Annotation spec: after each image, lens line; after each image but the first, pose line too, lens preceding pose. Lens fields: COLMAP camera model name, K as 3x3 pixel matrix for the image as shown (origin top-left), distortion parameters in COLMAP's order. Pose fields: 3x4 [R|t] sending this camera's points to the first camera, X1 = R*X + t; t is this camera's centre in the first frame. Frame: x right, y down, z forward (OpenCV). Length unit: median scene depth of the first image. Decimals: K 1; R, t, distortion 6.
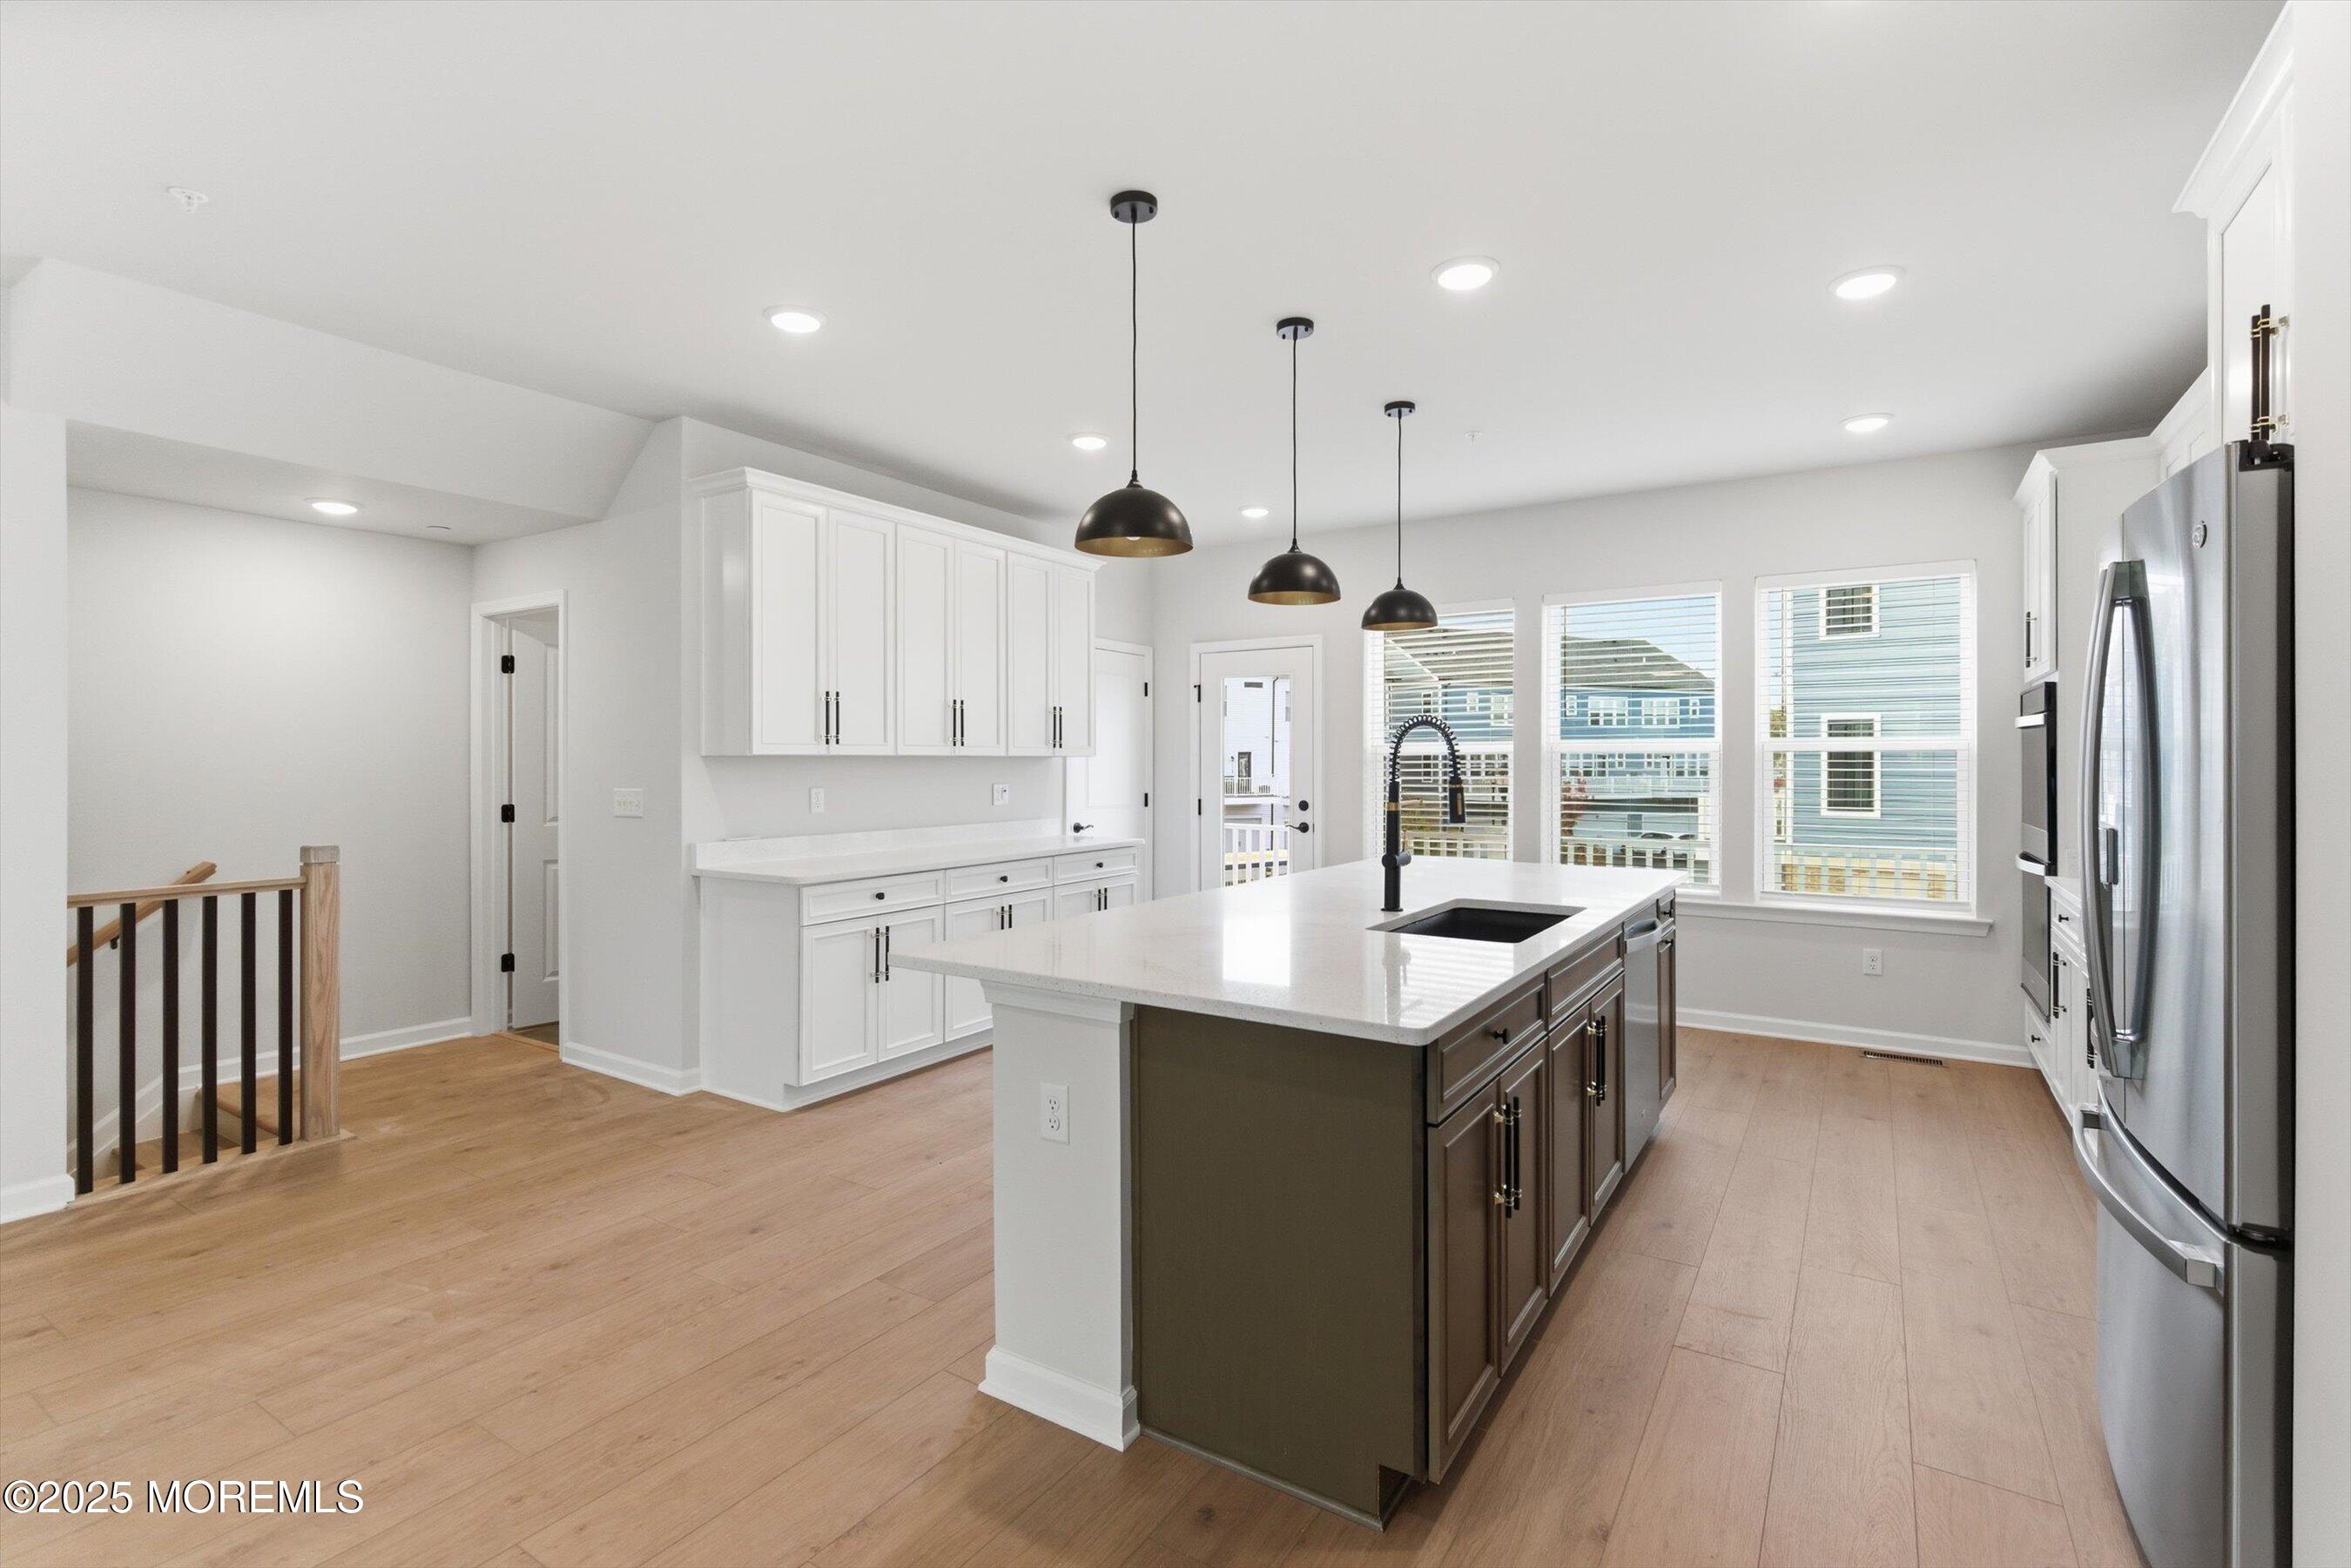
lens RADIAL K [[1081.0, 0, 1160.1], [0, 1081.0, 759.8], [0, 0, 1]] dist [0.000962, -0.000090]
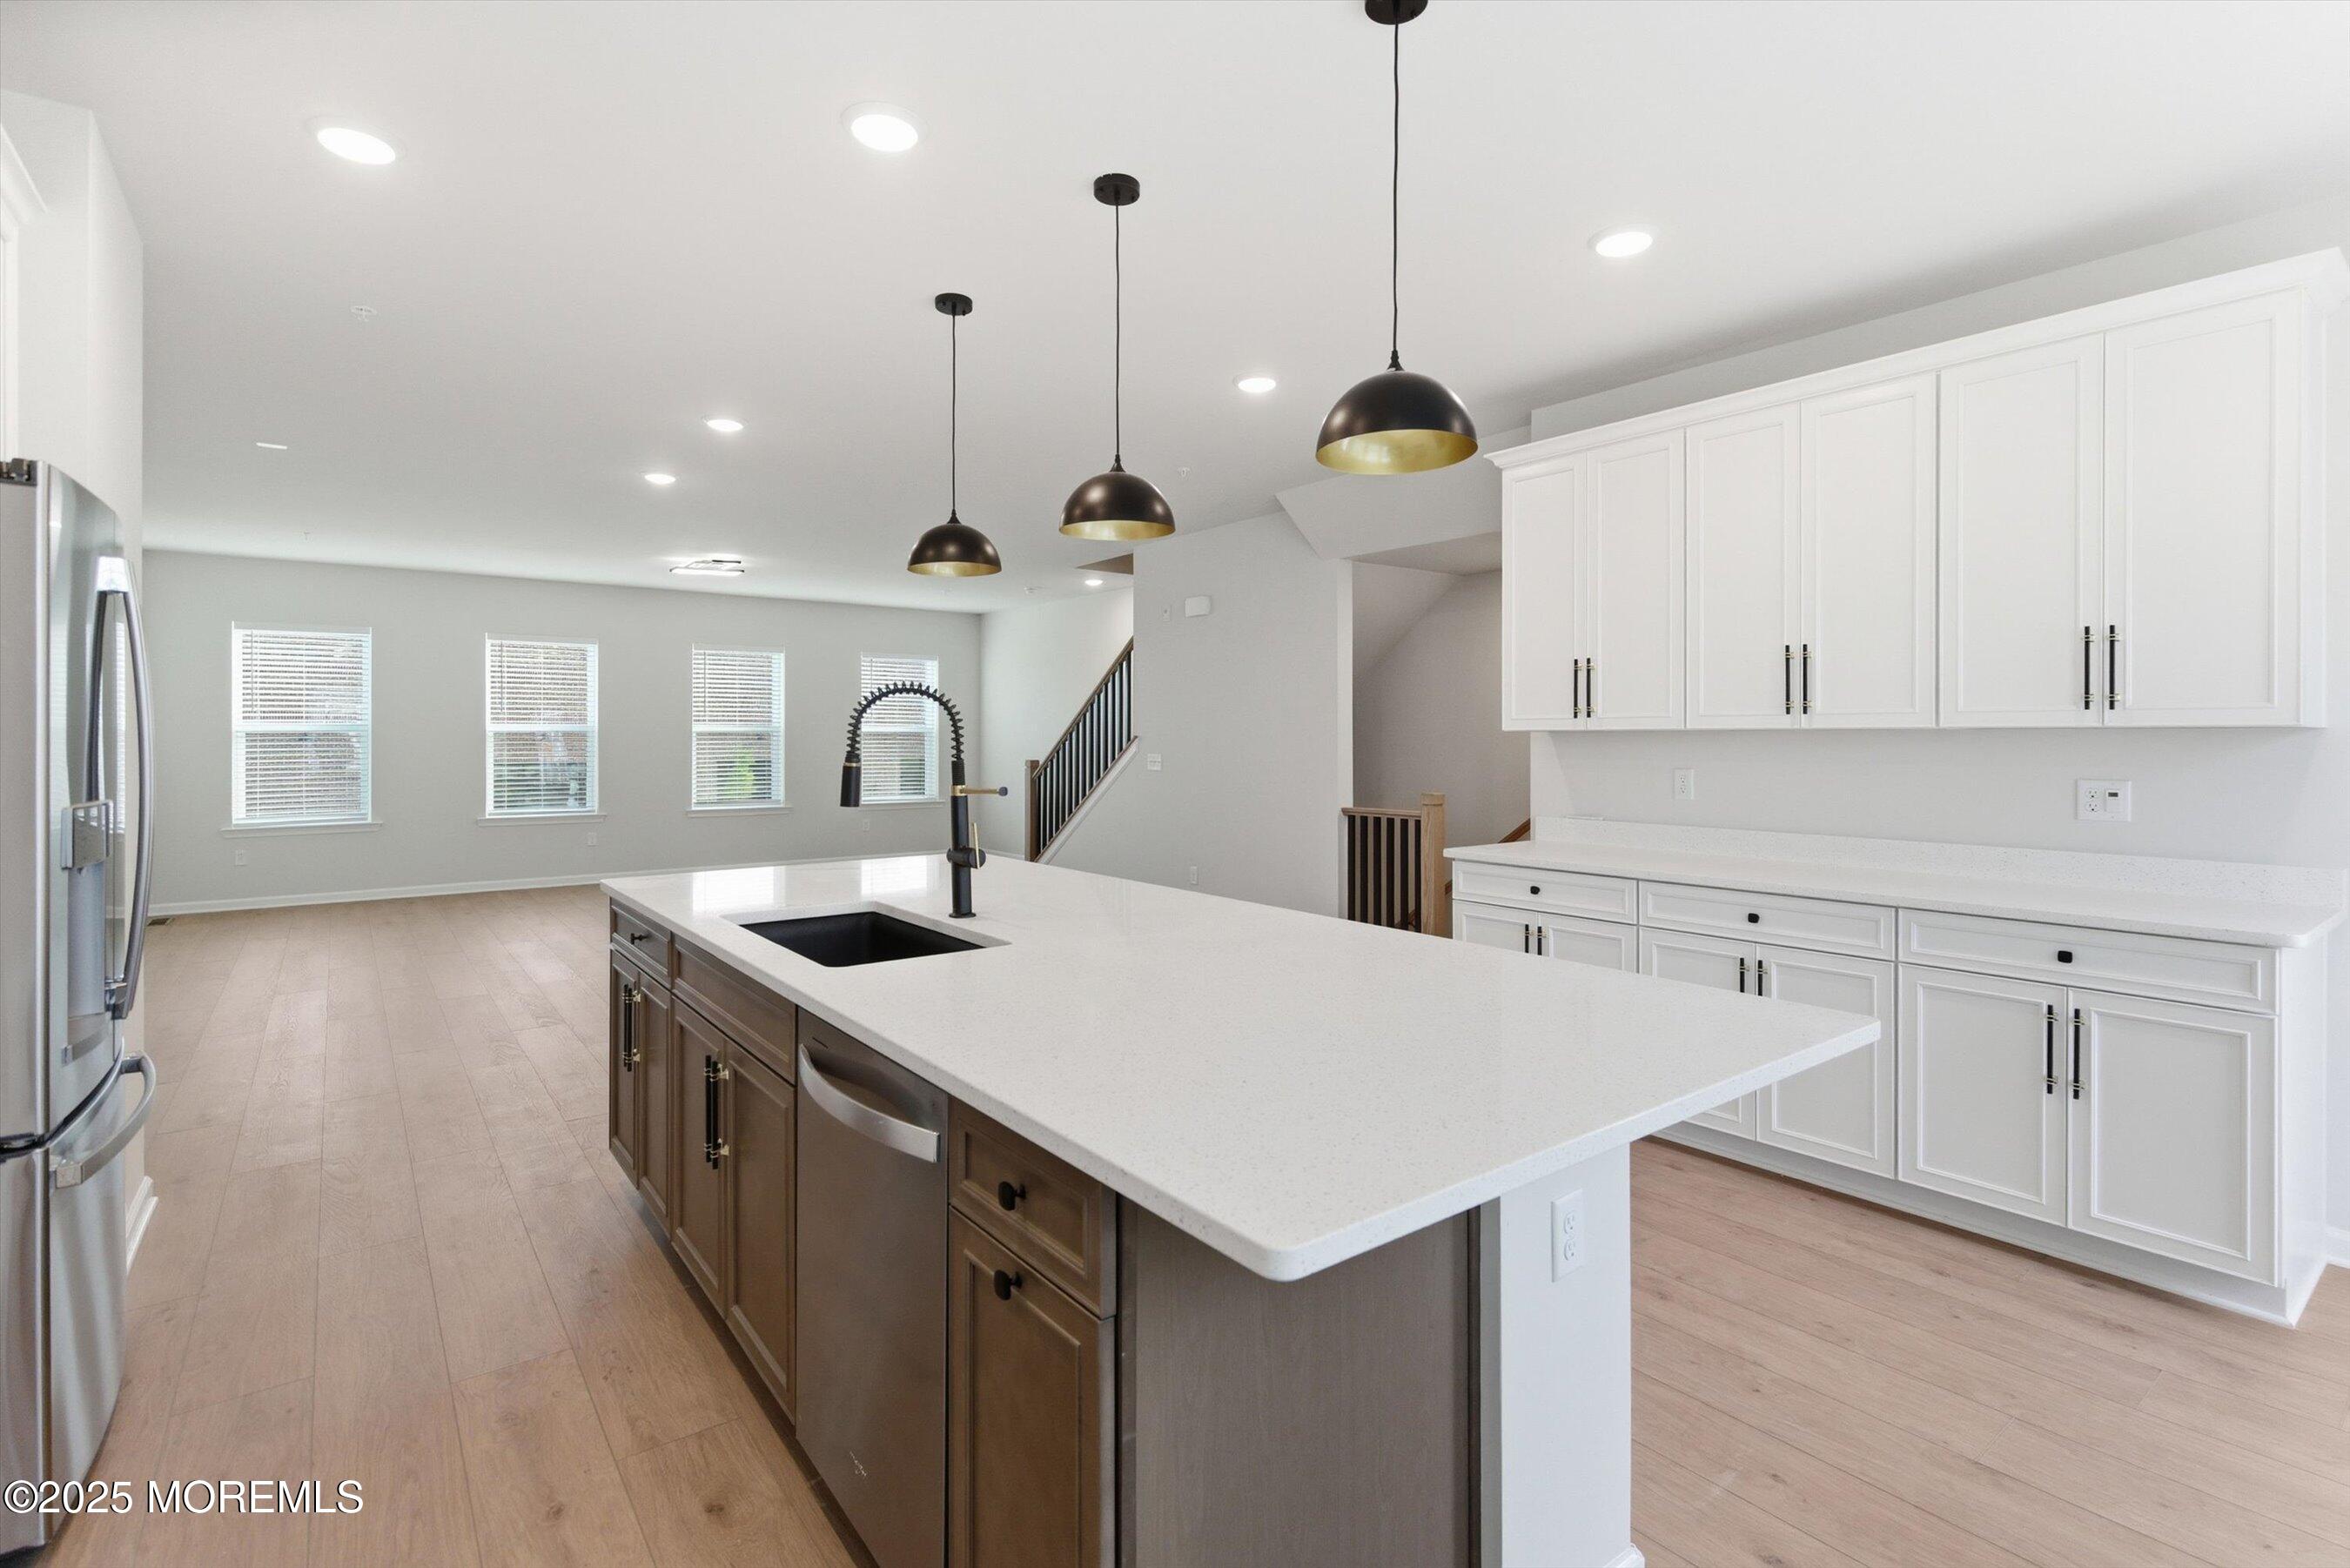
lens RADIAL K [[1099.5, 0, 1192.0], [0, 1099.5, 735.5], [0, 0, 1]] dist [-0.004385, -0.000236]
pose [[-0.318832, -0.000834, -0.947811, 0.654094], [0.002138, 0.999996, -0.001599, 0.000948], [0.947809, -0.002536, -0.318829, 0.983498]]
